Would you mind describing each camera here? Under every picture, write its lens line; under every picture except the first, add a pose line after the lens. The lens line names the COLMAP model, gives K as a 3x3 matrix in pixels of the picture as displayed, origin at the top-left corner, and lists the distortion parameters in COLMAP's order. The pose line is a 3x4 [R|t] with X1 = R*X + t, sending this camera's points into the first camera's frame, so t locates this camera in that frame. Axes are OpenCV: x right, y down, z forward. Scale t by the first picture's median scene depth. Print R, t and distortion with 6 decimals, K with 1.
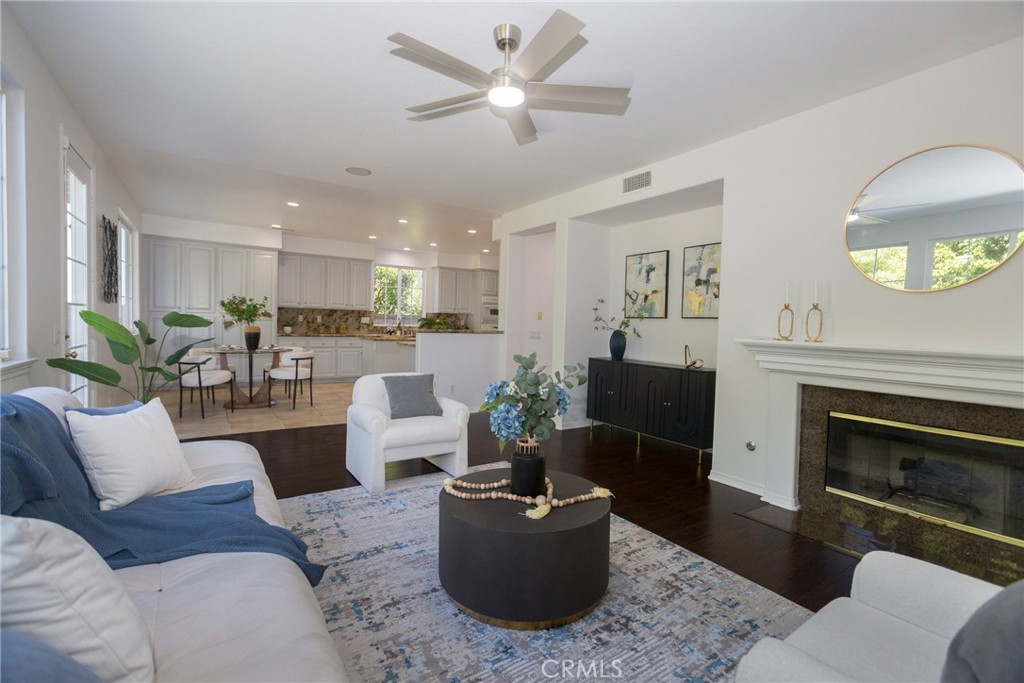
lens RADIAL K [[452.9, 0, 512.8], [0, 452.9, 338.7], [0, 0, 1]] dist [0.000310, 0.001190]
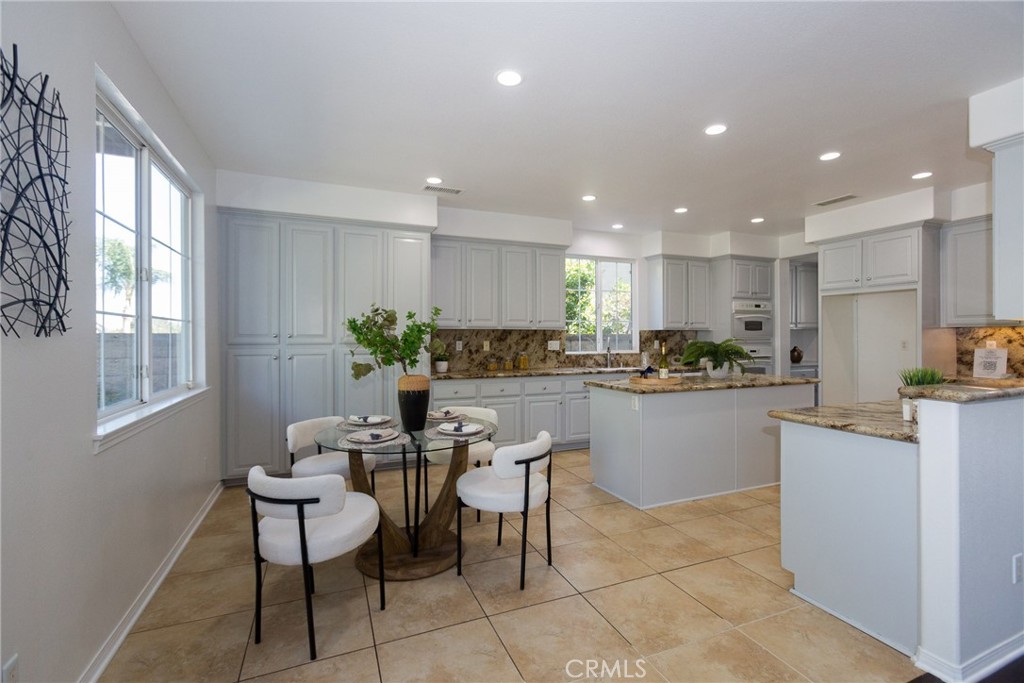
lens RADIAL K [[452.9, 0, 512.8], [0, 452.9, 338.7], [0, 0, 1]] dist [0.000310, 0.001190]
pose [[0.981524, -0.025869, -0.189582, -0.394410], [0.019846, 0.999238, -0.033605, -0.046003], [0.190307, 0.029221, 0.981290, 0.582666]]
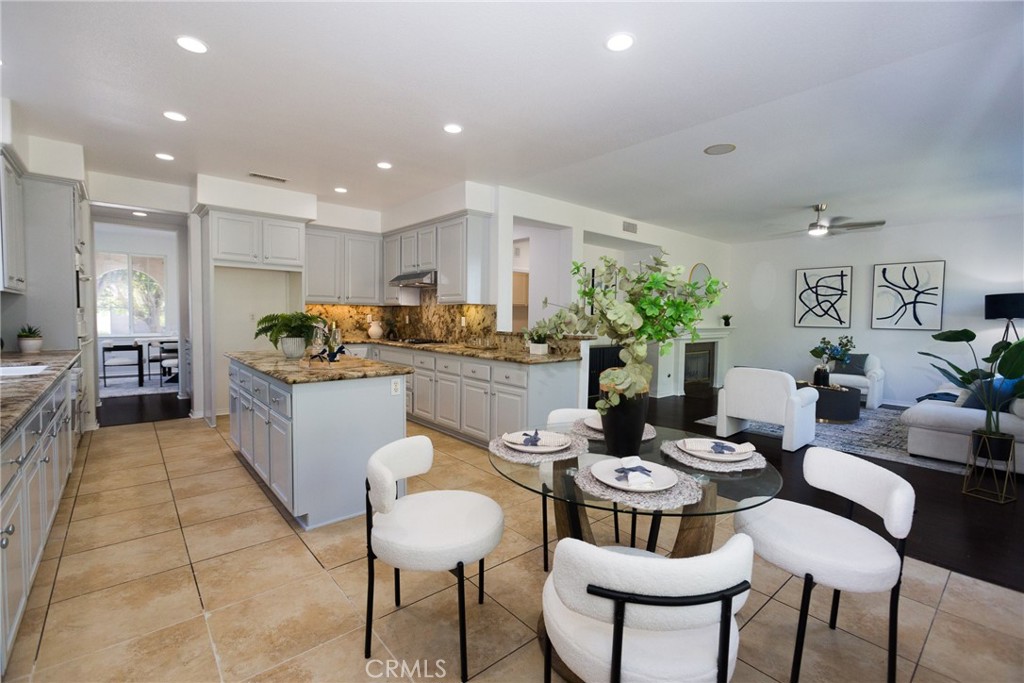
lens RADIAL K [[452.9, 0, 512.8], [0, 452.9, 338.7], [0, 0, 1]] dist [0.000310, 0.001190]
pose [[-0.121986, -0.077086, 0.989534, -0.836170], [0.016490, 0.996684, 0.079676, -0.068794], [-0.992395, 0.026037, -0.120311, 1.089230]]
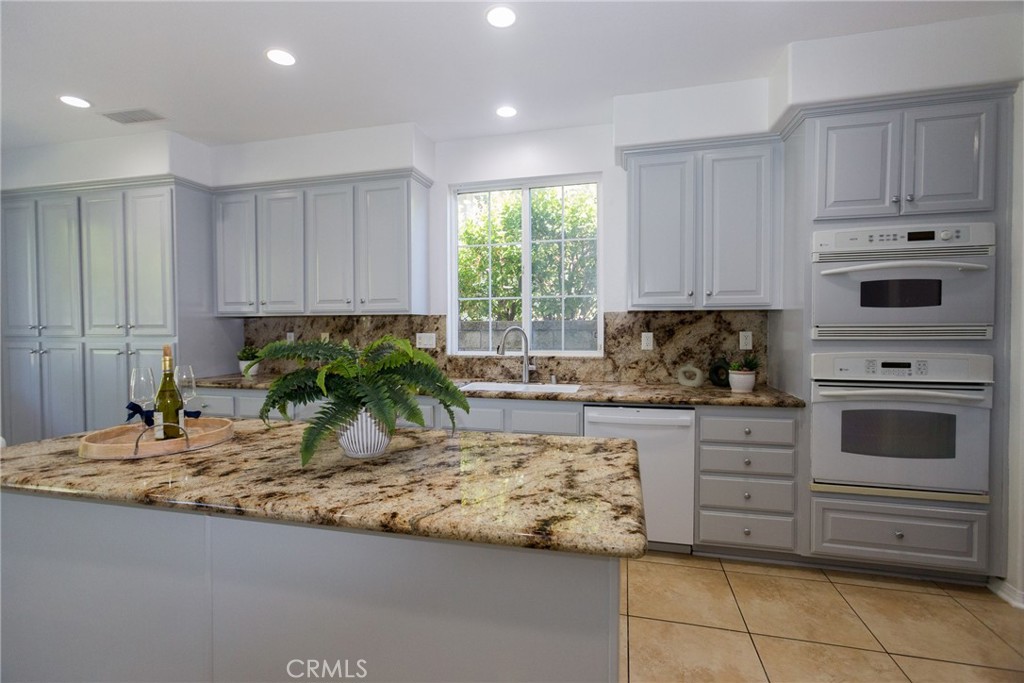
lens RADIAL K [[452.9, 0, 512.8], [0, 452.9, 338.7], [0, 0, 1]] dist [0.000310, 0.001190]
pose [[0.676318, -0.007404, -0.736573, -0.005283], [-0.001625, 0.999932, -0.011544, -0.057449], [0.736608, 0.009004, 0.676260, 1.201442]]
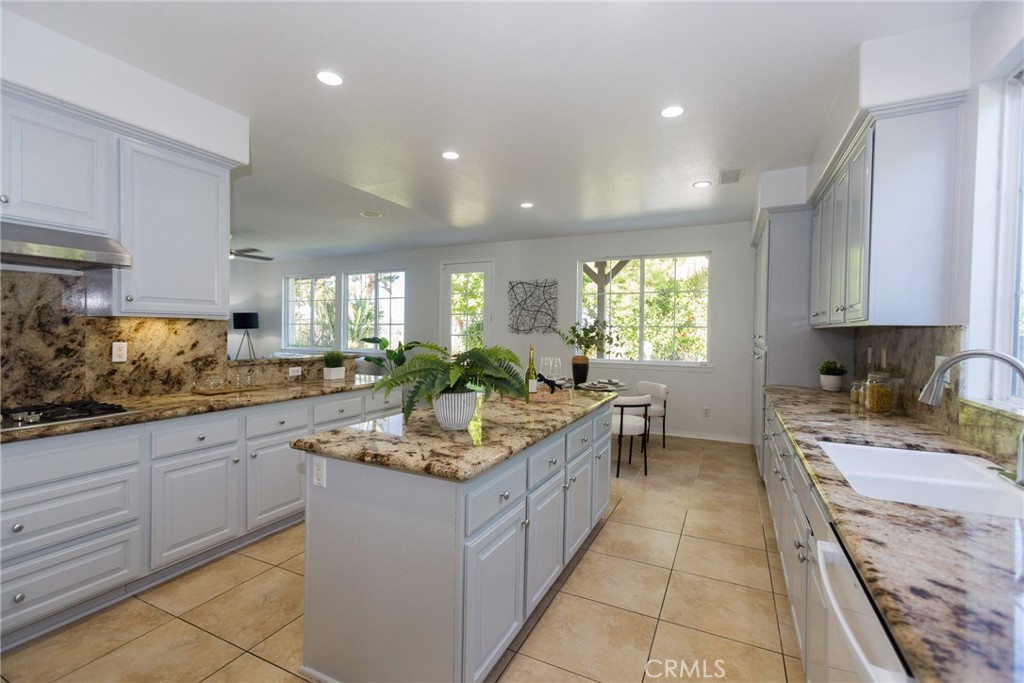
lens RADIAL K [[452.9, 0, 512.8], [0, 452.9, 338.7], [0, 0, 1]] dist [0.000310, 0.001190]
pose [[-0.861450, -0.026837, -0.507133, -0.051683], [-0.050757, 0.998152, 0.033397, -0.078153], [0.505300, 0.054510, -0.861221, 1.621578]]
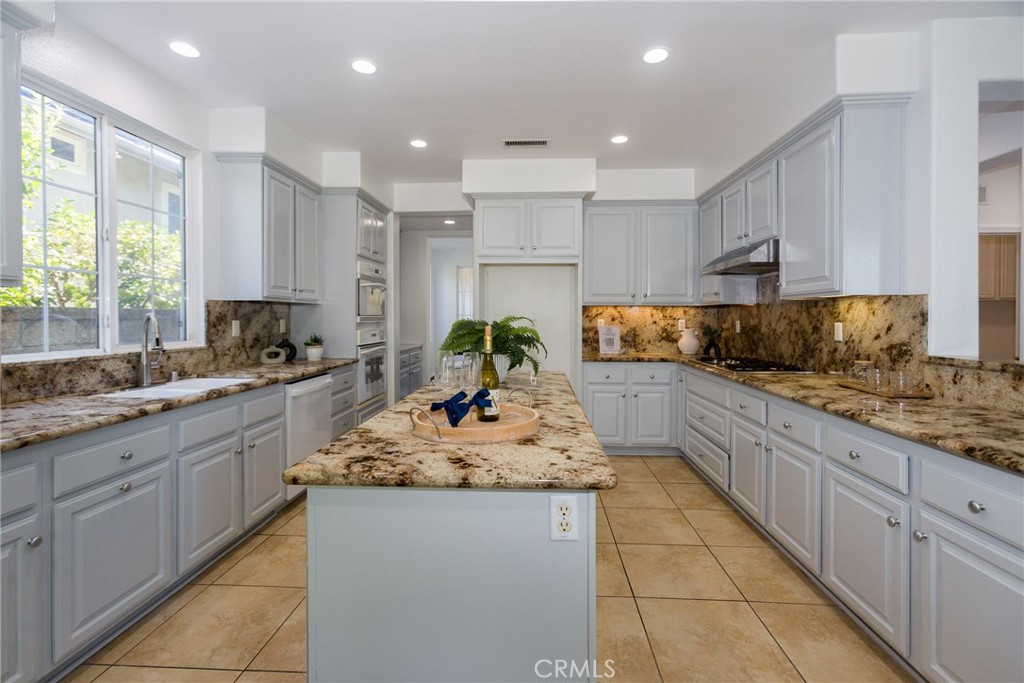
lens RADIAL K [[457.0, 0, 513.1], [0, 457.0, 318.7], [0, 0, 1]] dist [-0.000138, 0.000358]
pose [[0.601361, -0.027593, 0.798501, -0.502131], [0.040565, 0.999169, 0.003978, -0.060963], [-0.797947, 0.029999, 0.601981, 1.062314]]
